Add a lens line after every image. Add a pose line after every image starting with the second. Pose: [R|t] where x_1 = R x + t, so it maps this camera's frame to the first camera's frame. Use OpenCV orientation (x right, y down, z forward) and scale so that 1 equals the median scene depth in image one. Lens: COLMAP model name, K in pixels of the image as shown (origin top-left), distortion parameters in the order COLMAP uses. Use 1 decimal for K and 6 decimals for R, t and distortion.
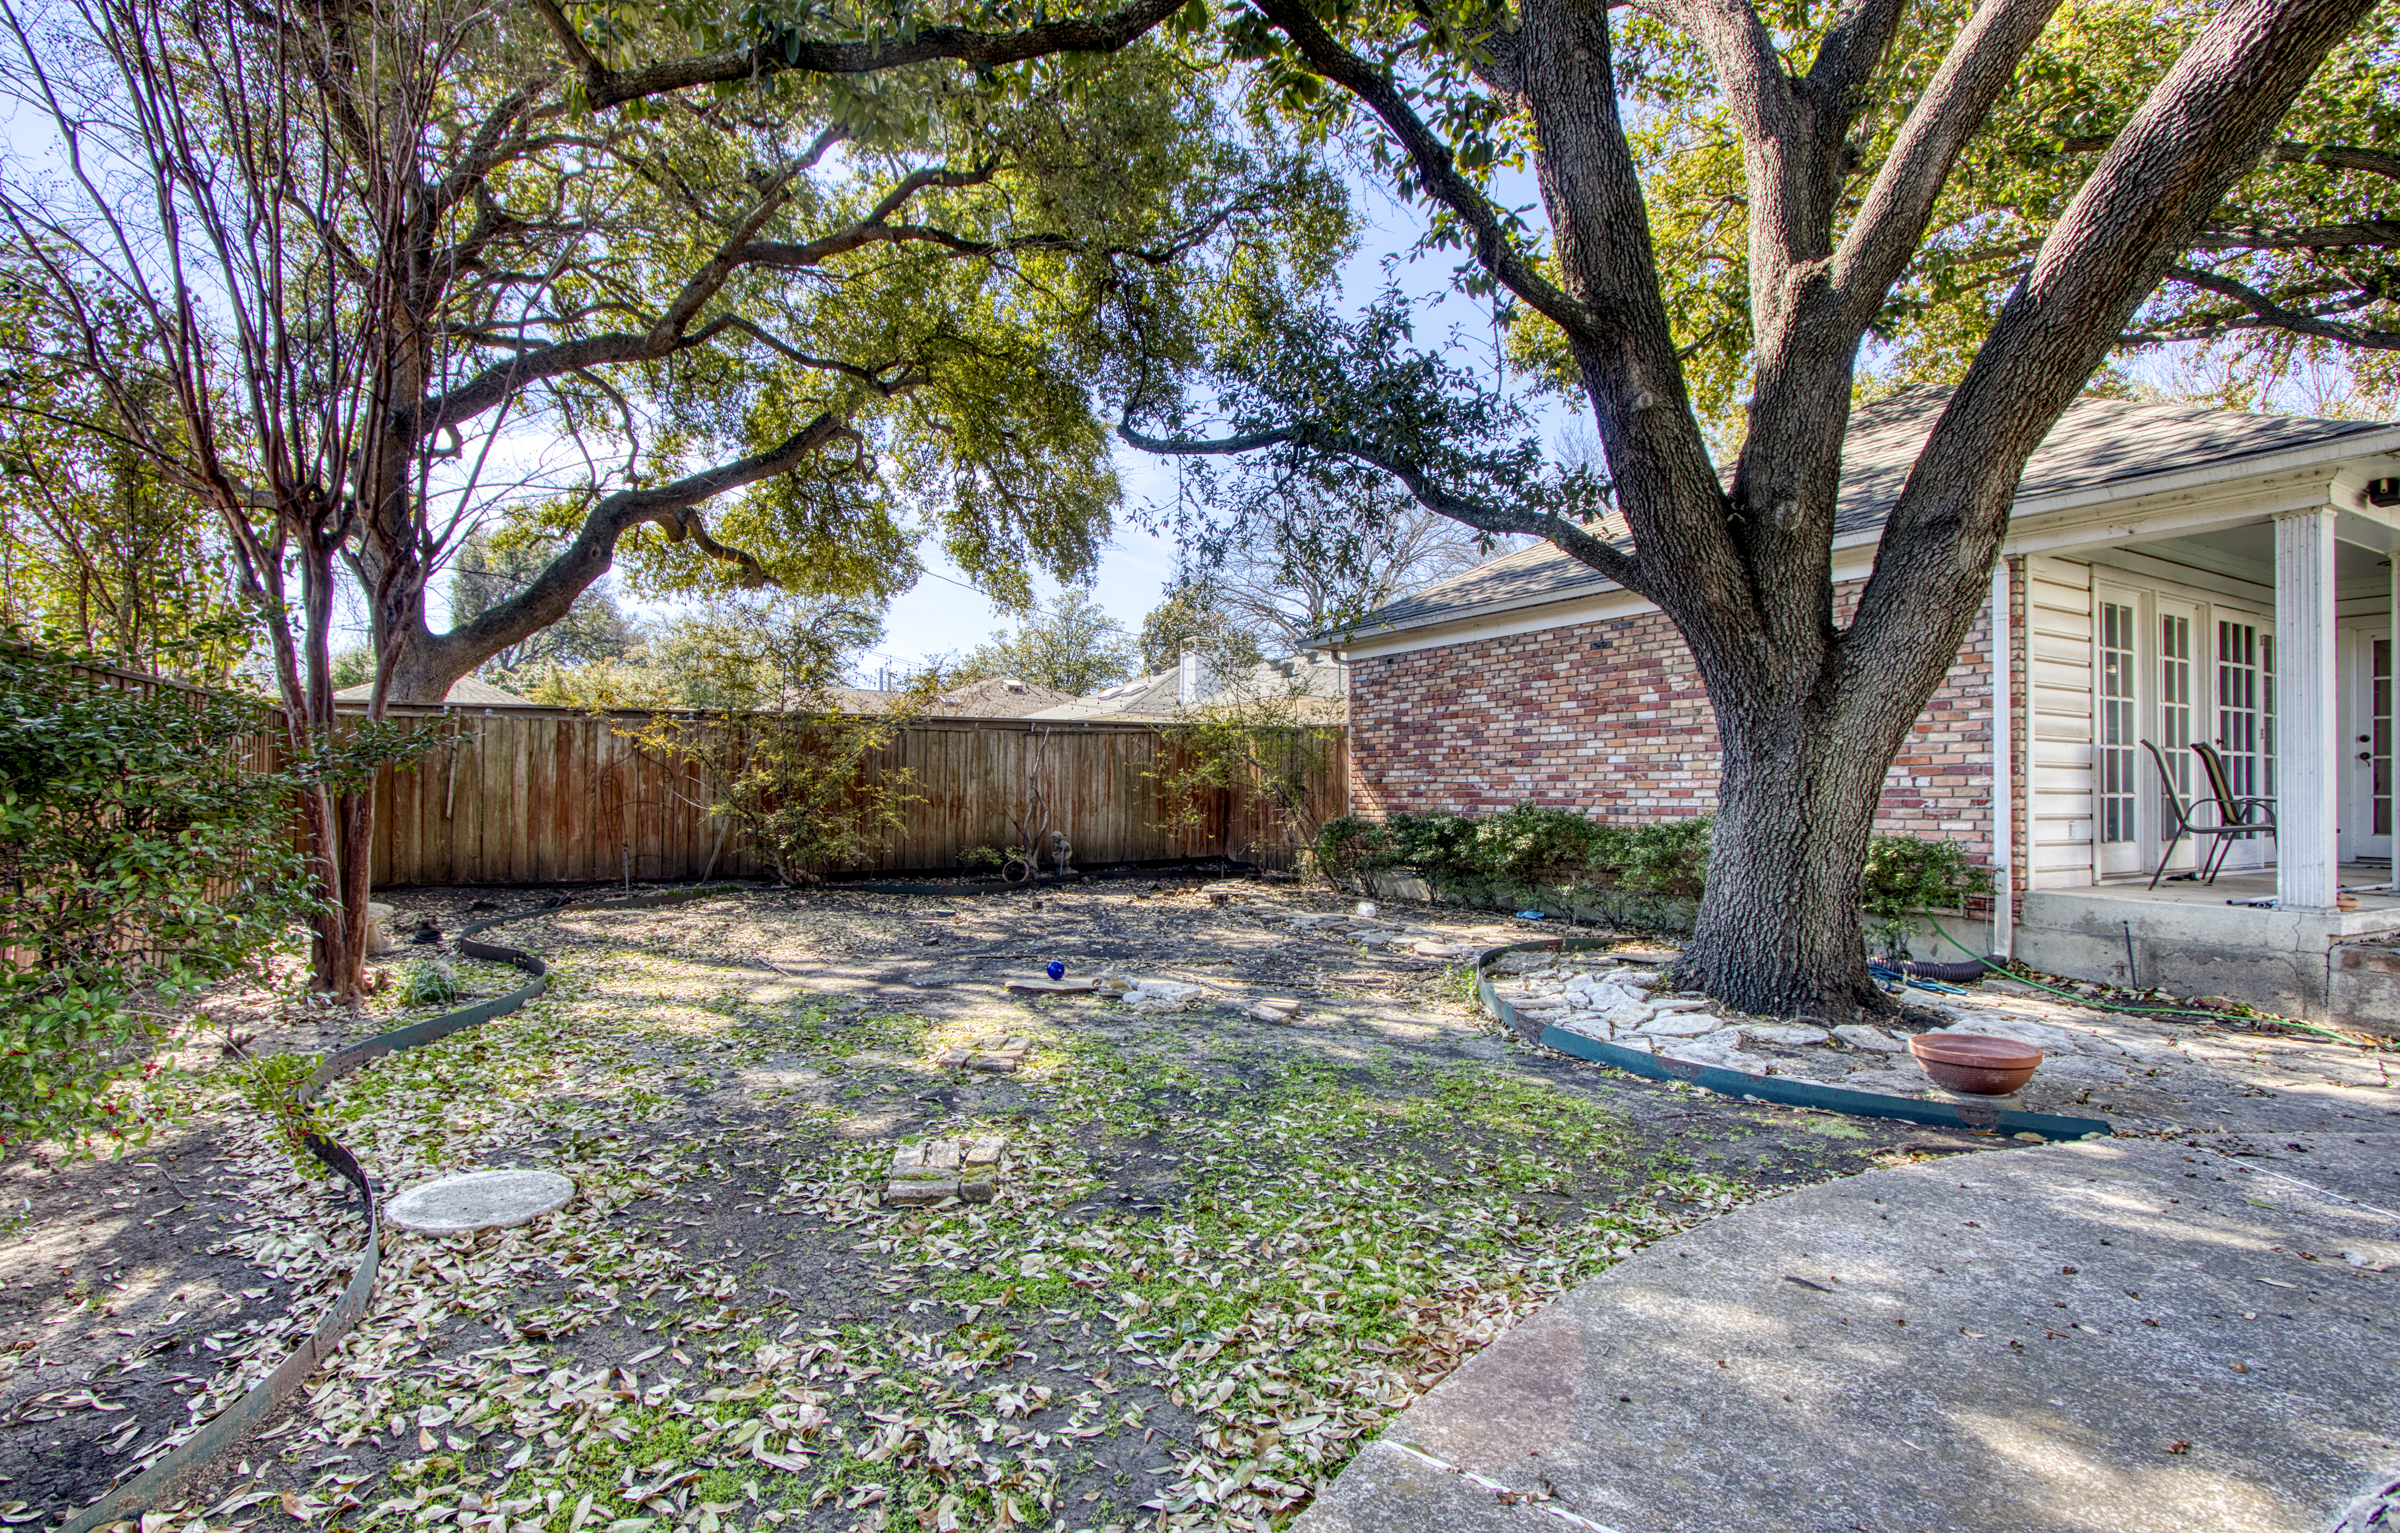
lens RADIAL K [[1138.9, 0, 1198.3], [0, 1138.9, 797.4], [0, 0, 1]] dist [0.001551, 0.000128]
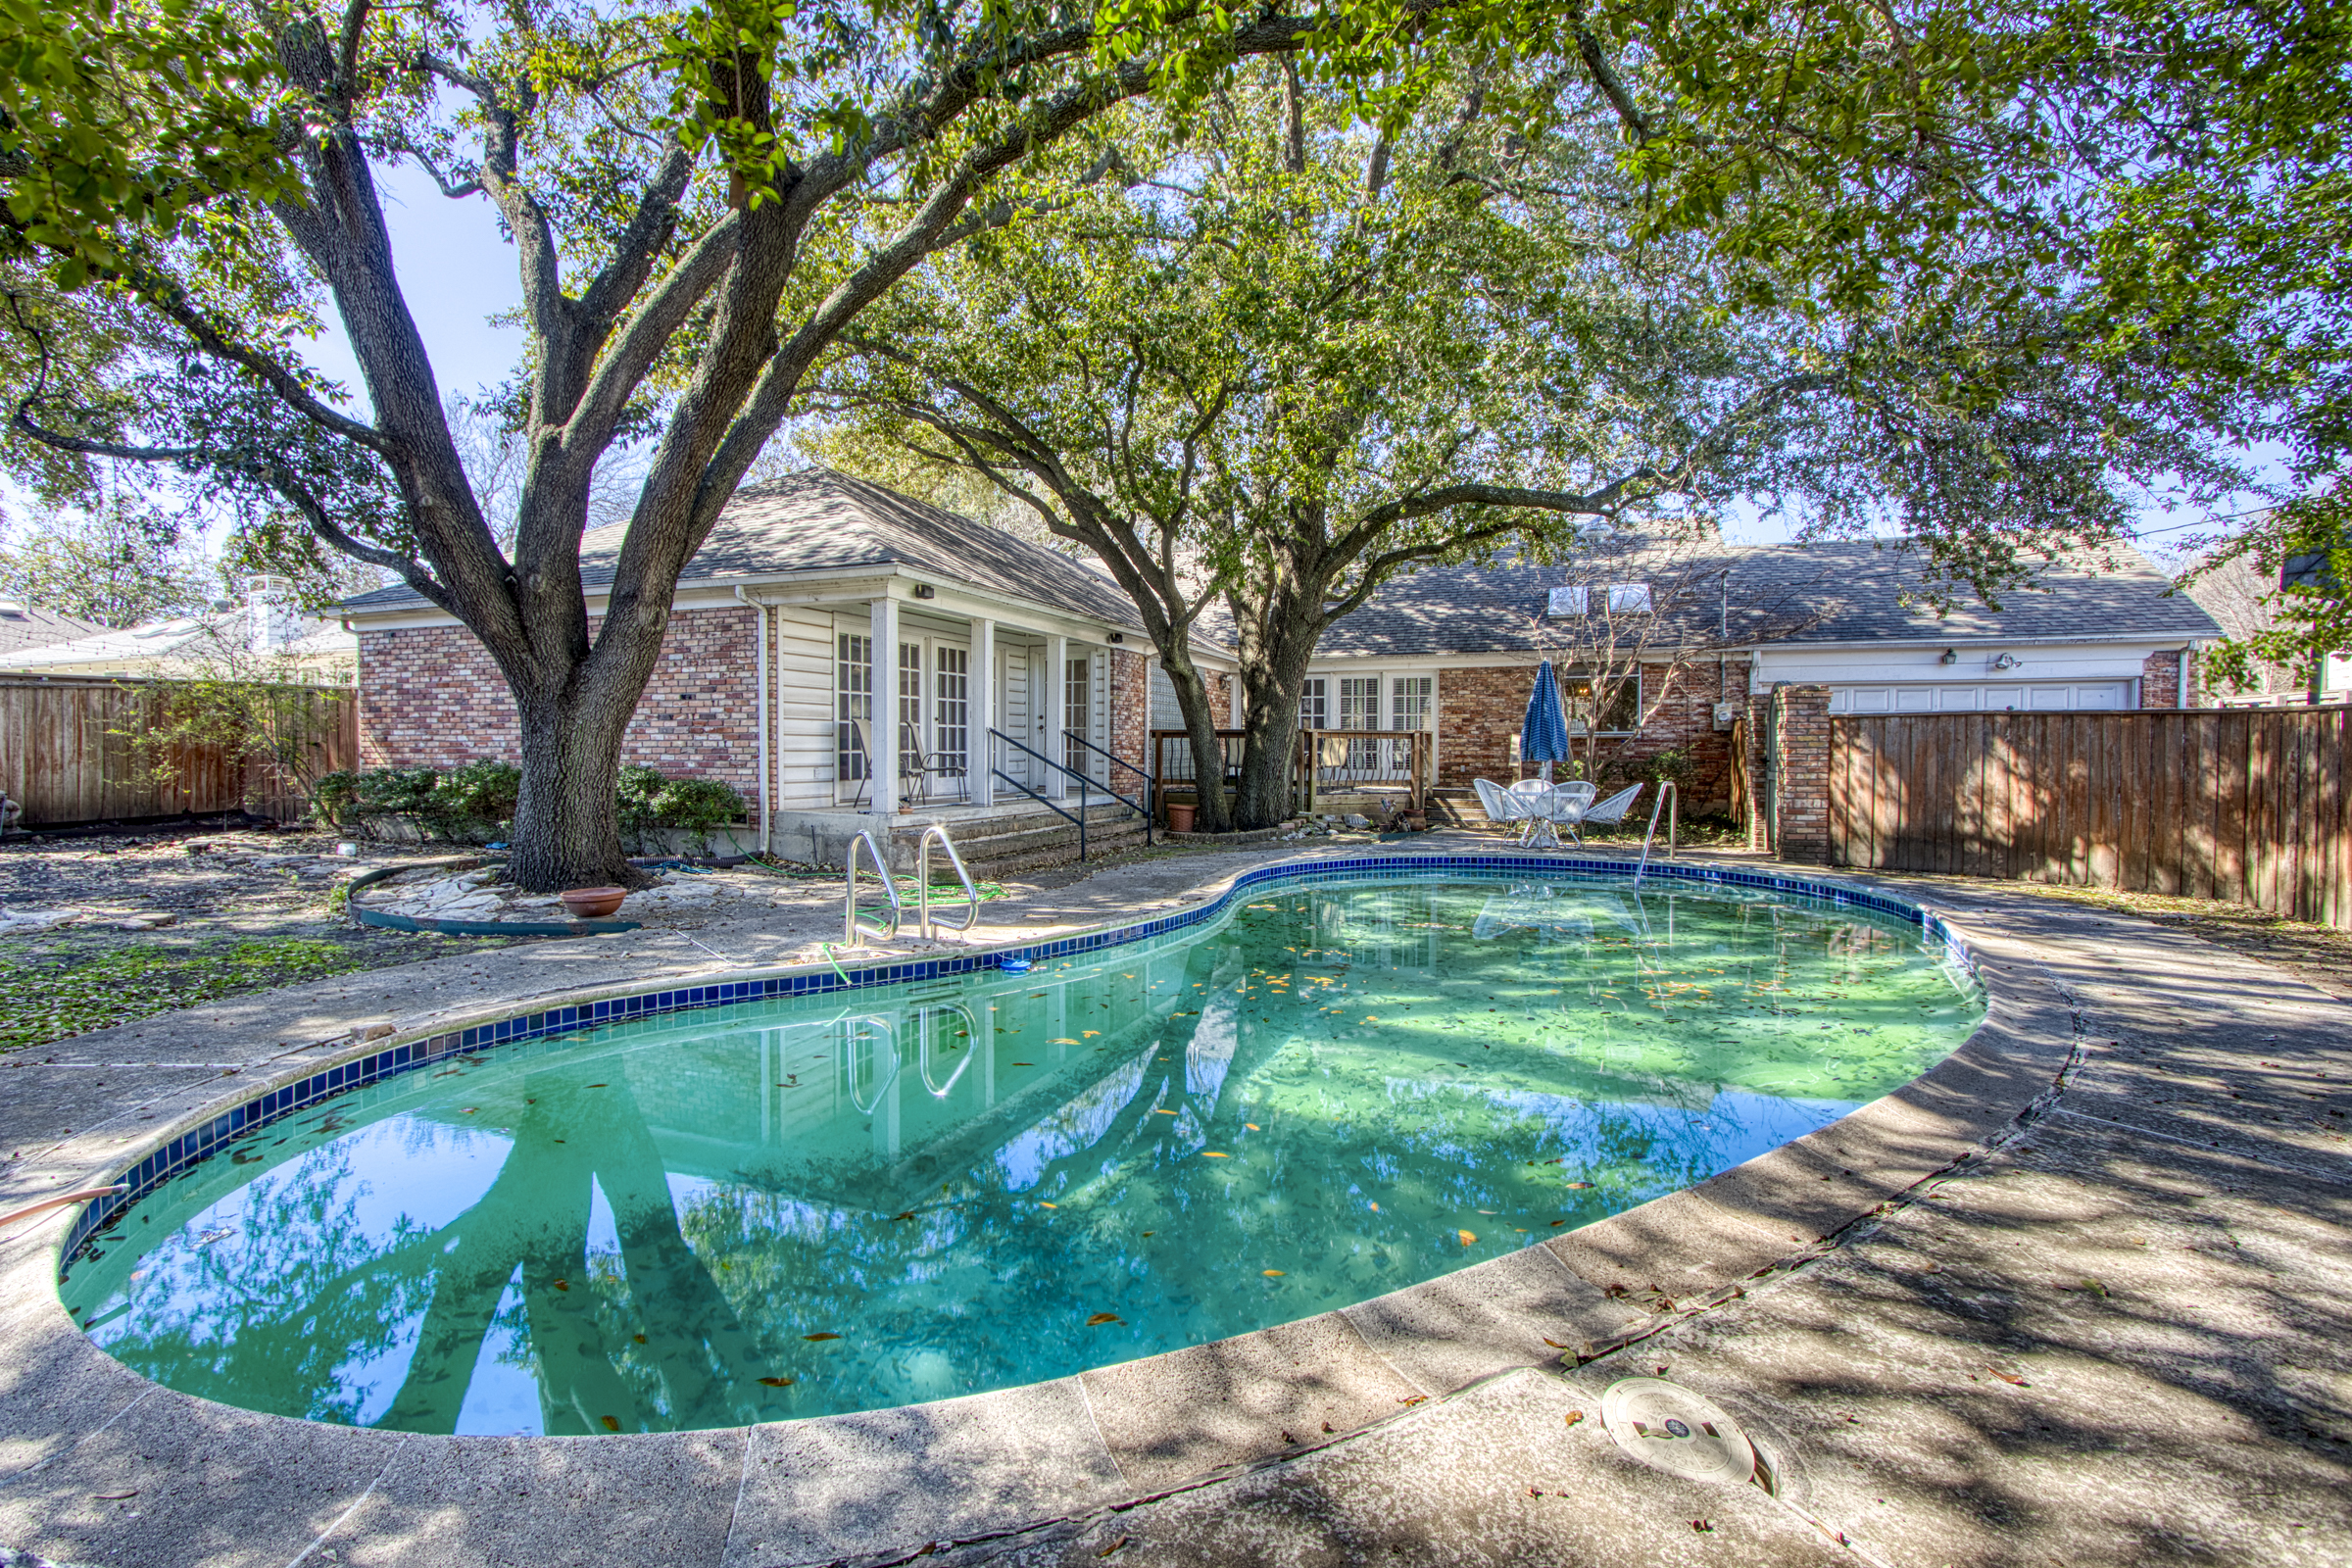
lens RADIAL K [[1080.2, 0, 1124.3], [0, 1080.2, 769.8], [0, 0, 1]] dist [-0.011604, 0.001556]
pose [[0.804887, -0.013053, 0.593285, 0.148508], [0.001443, 0.999798, 0.020039, -0.005407], [-0.593427, -0.015273, 0.804743, -0.394646]]
